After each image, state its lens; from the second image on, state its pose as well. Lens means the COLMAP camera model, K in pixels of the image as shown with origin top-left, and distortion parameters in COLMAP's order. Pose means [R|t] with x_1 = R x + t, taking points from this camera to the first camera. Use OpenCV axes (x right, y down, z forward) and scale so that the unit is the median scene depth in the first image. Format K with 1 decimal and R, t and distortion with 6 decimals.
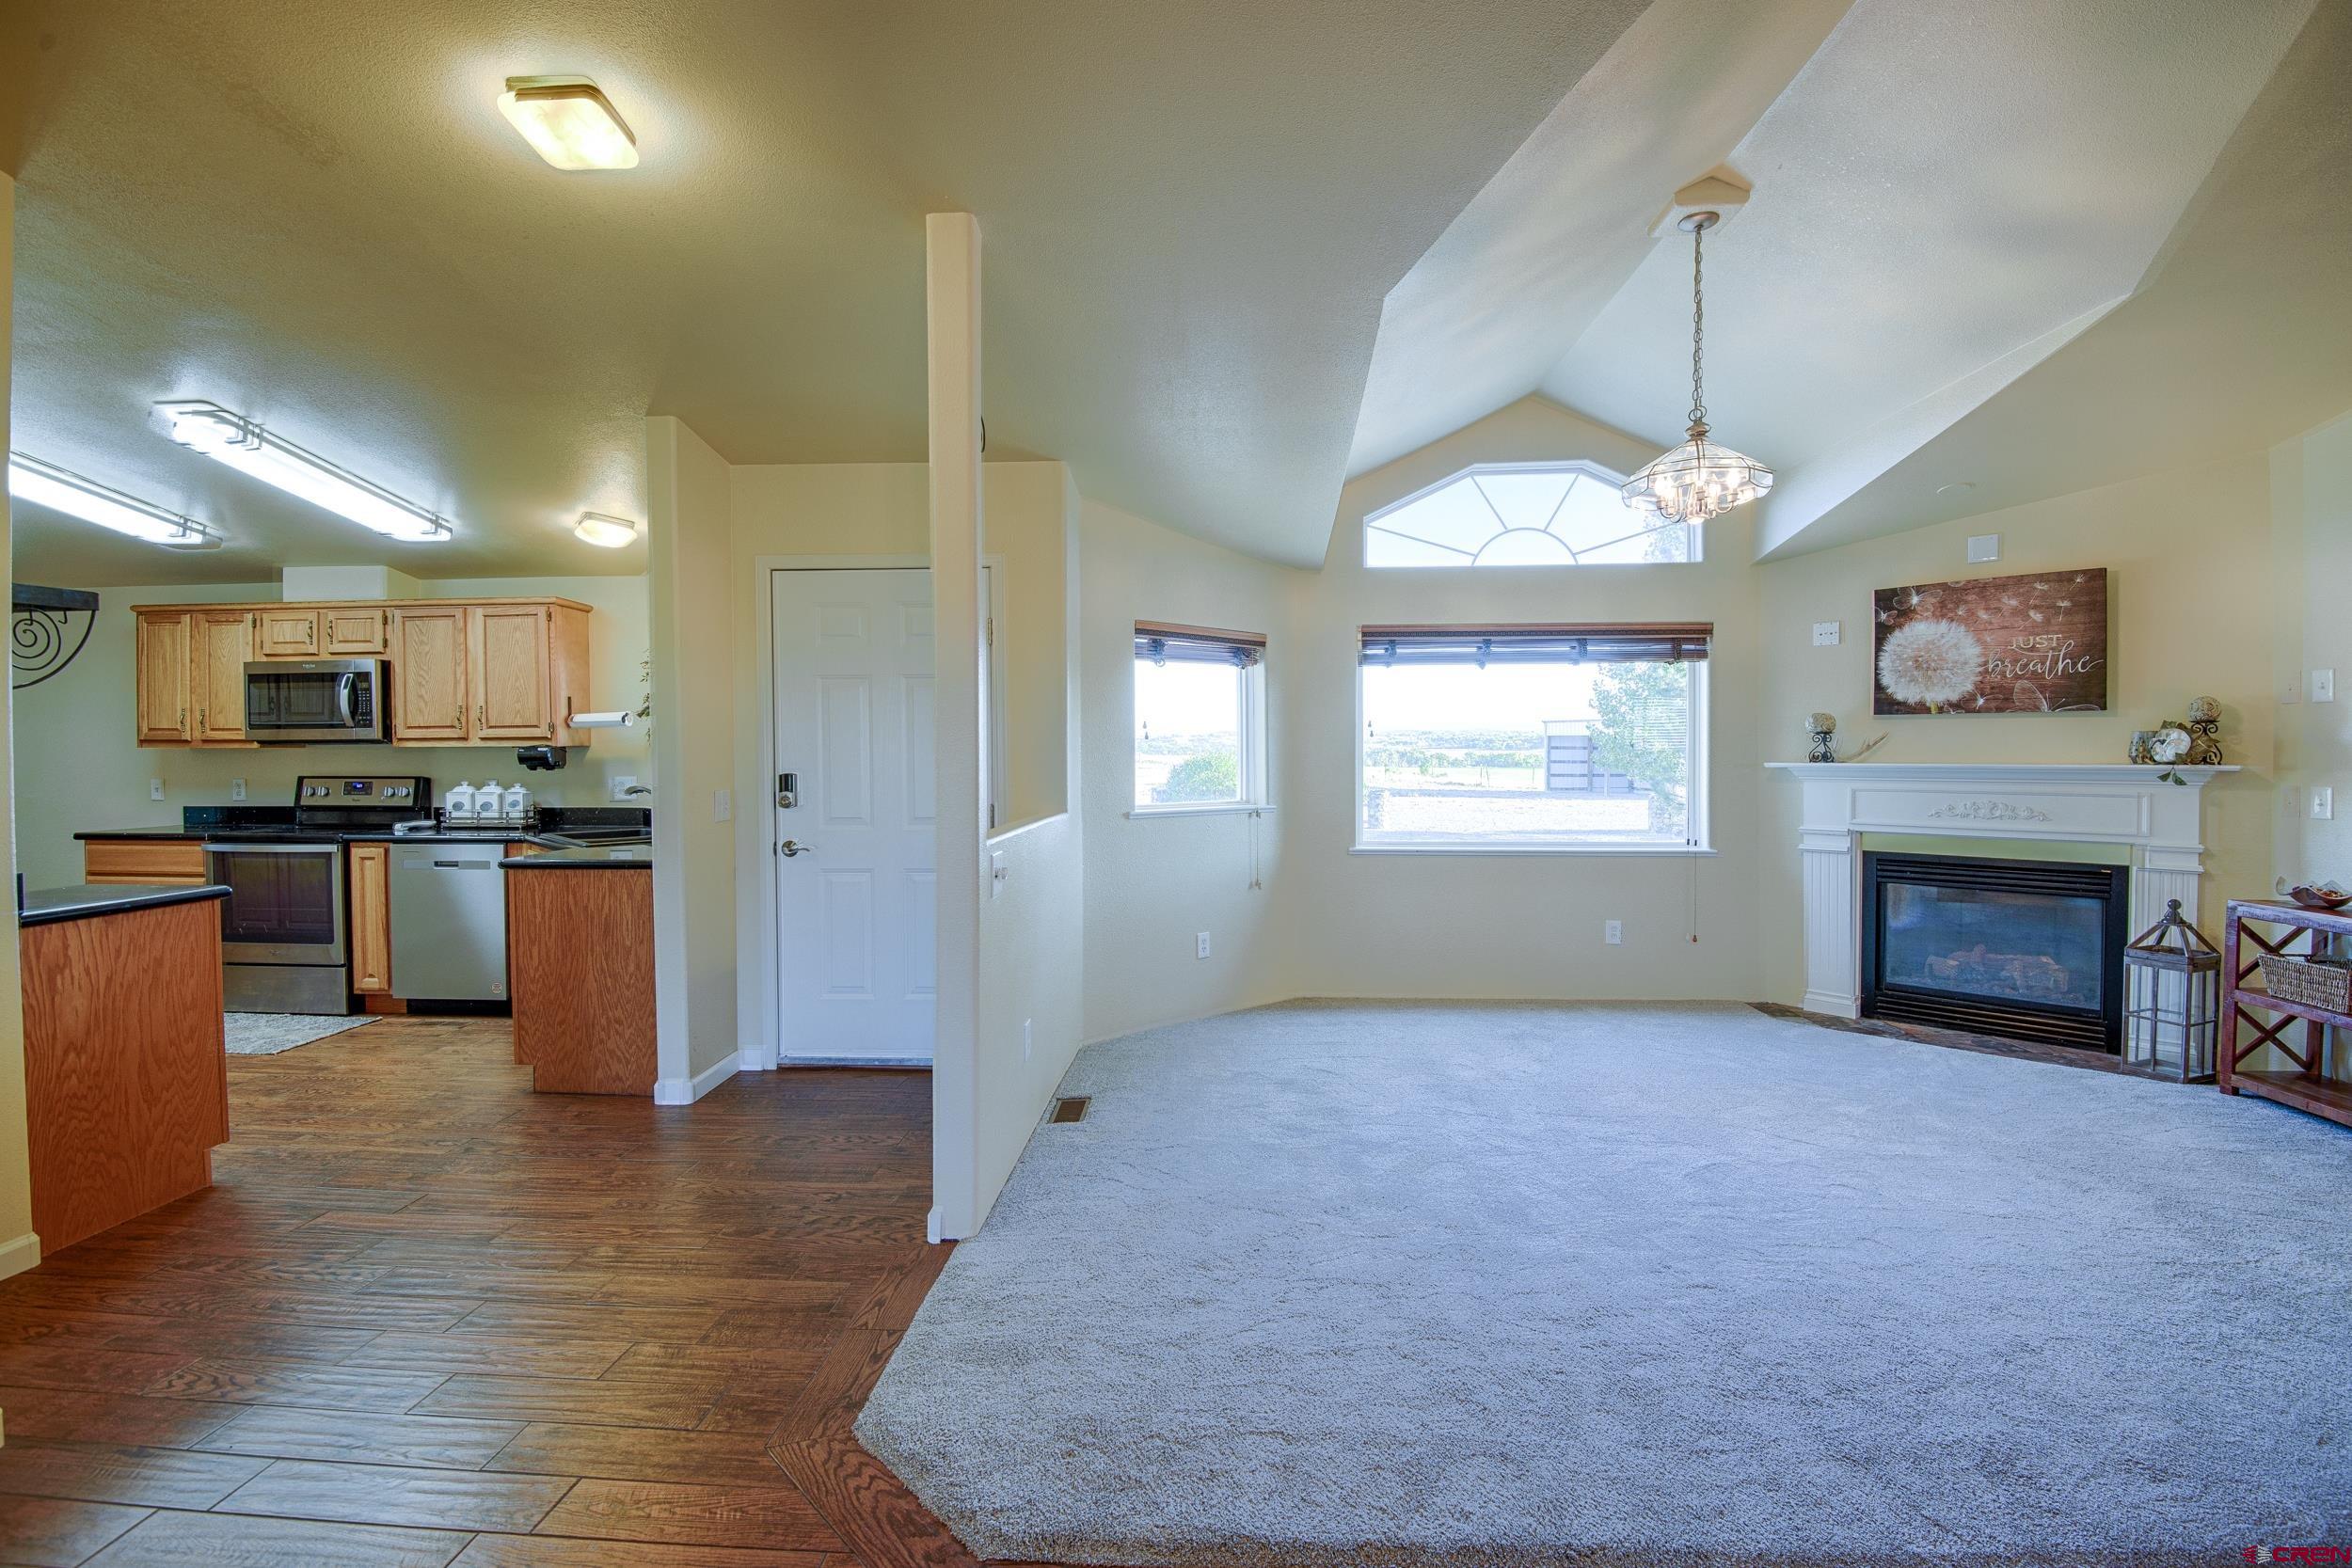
lens RADIAL K [[1108.0, 0, 1177.9], [0, 1108.0, 764.1], [0, 0, 1]] dist [-0.000754, -0.027976]
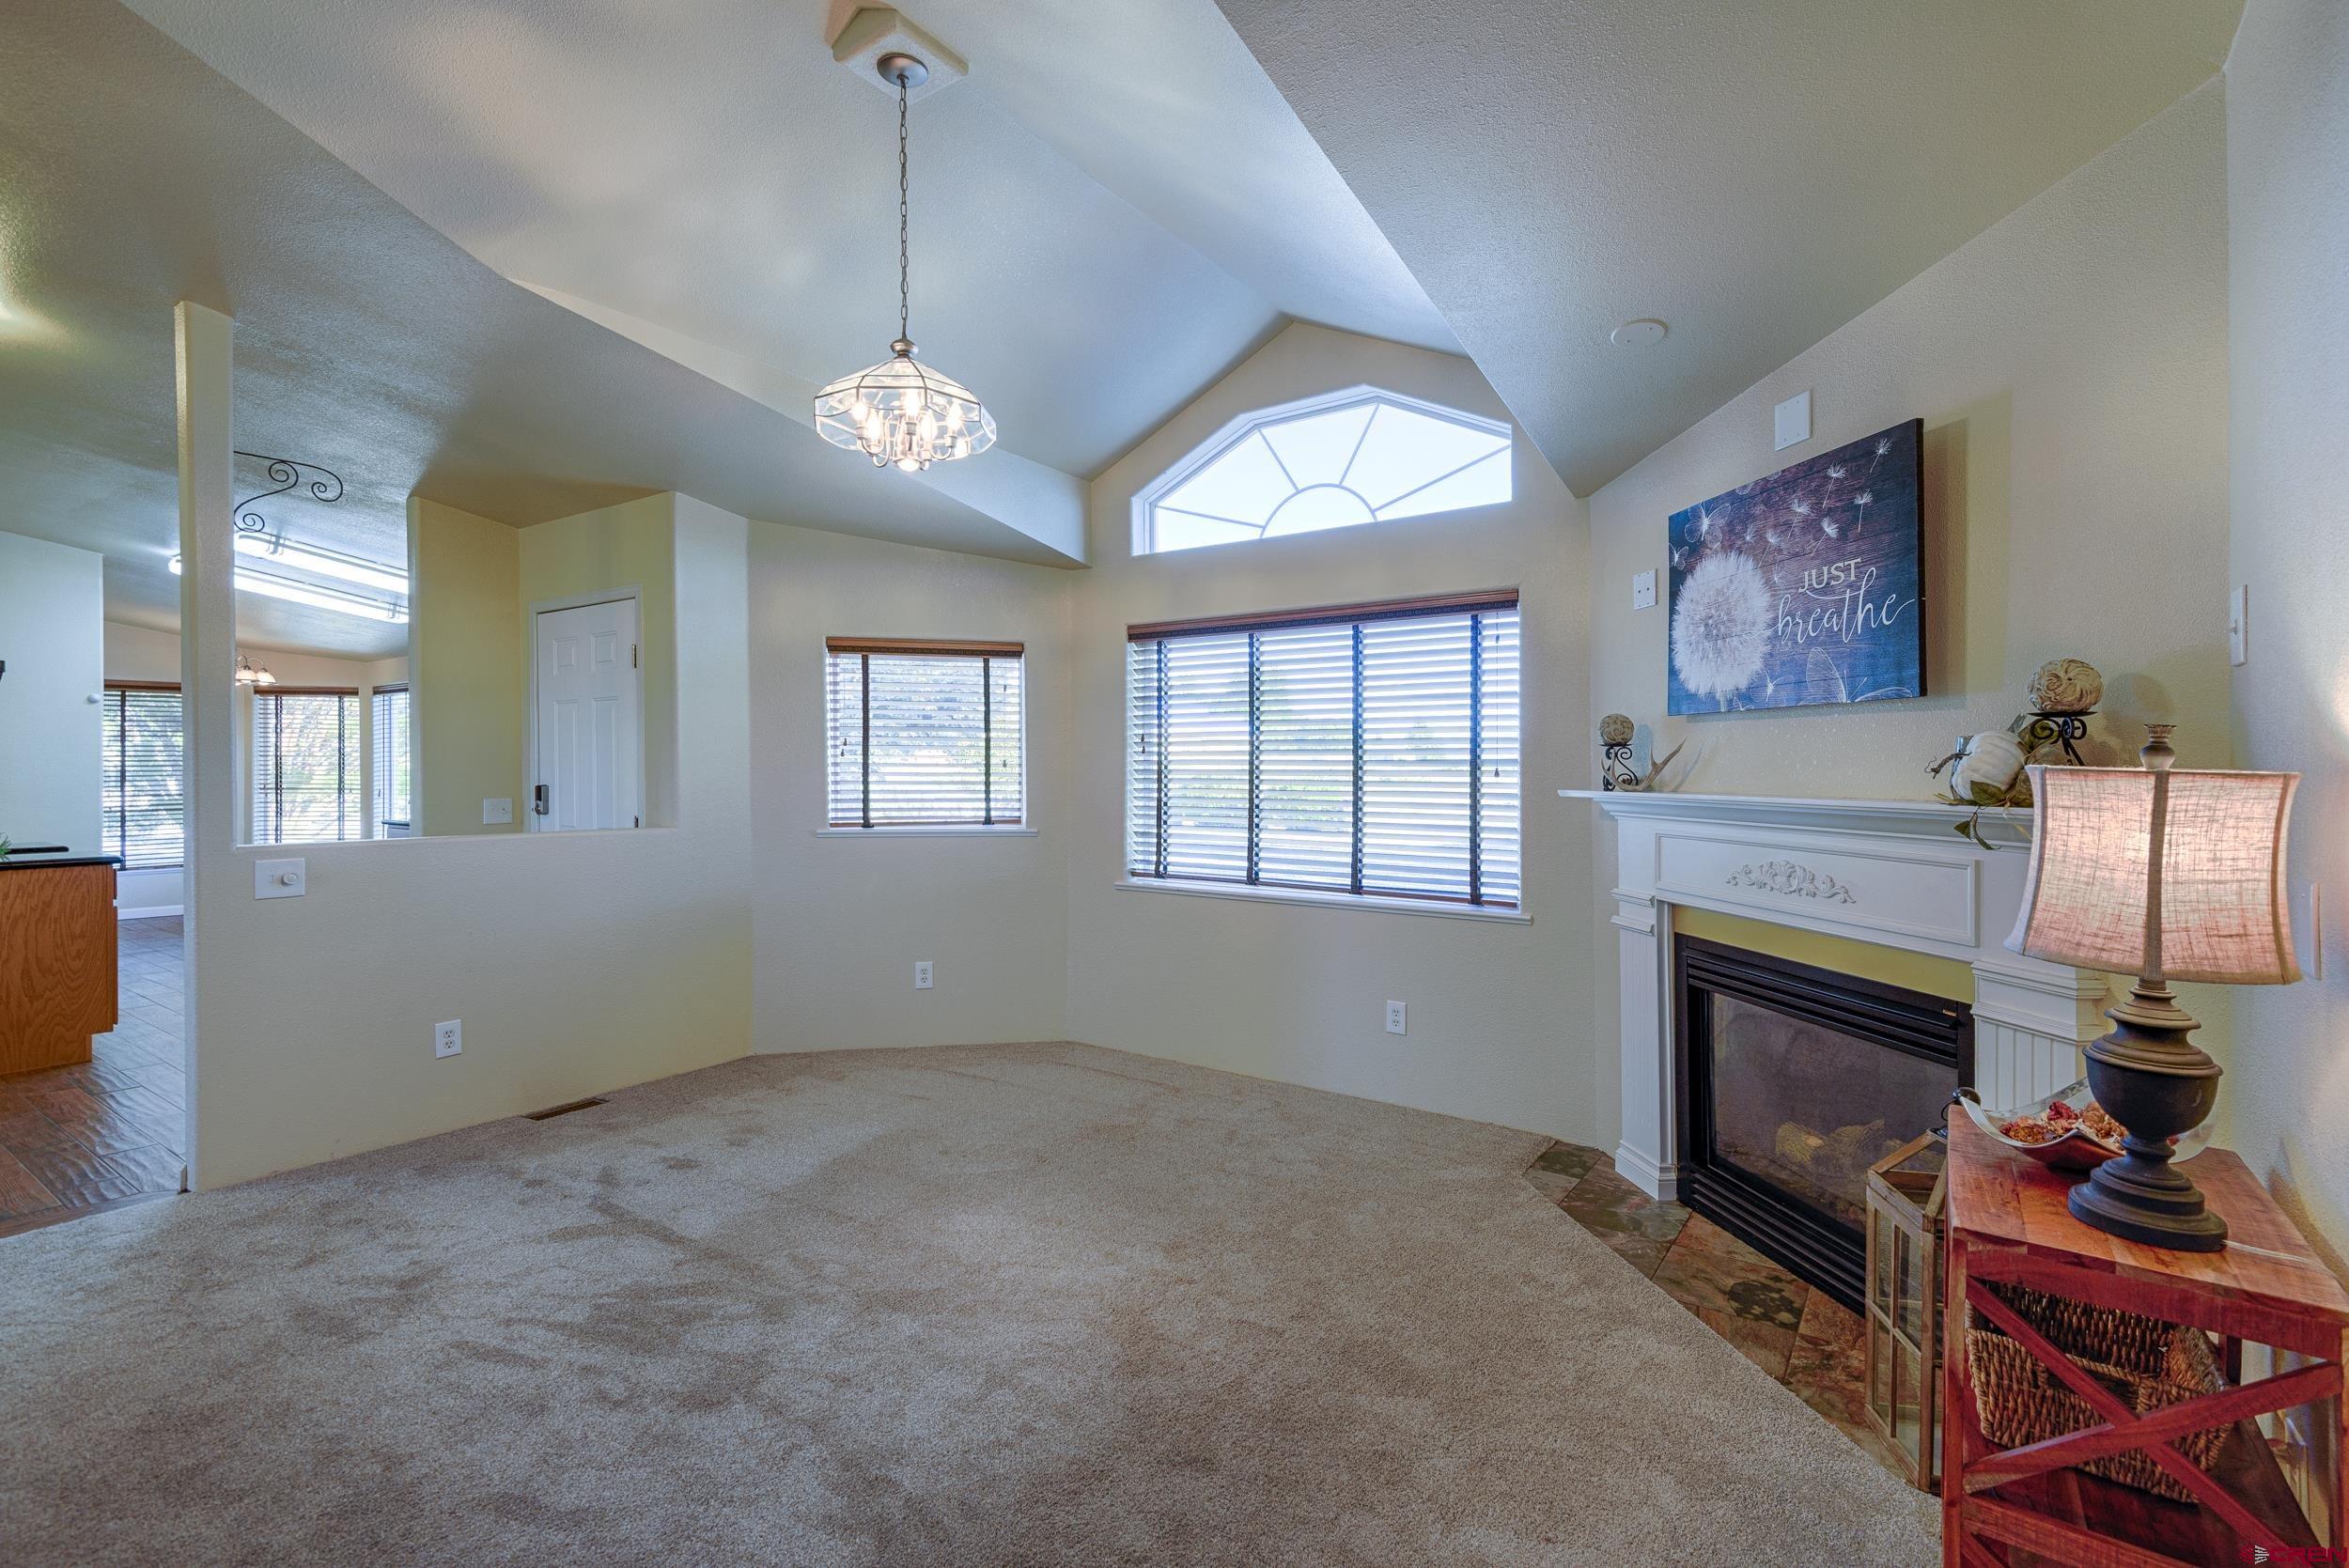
lens RADIAL K [[1053.1, 0, 1187.1], [0, 1053.1, 763.9], [0, 0, 1]] dist [0.016478, -0.017110]
pose [[0.857033, 0.003775, -0.515247, 0.686621], [-0.011701, 0.999858, -0.012138, -0.006756], [0.515128, 0.016432, 0.856956, 0.338409]]
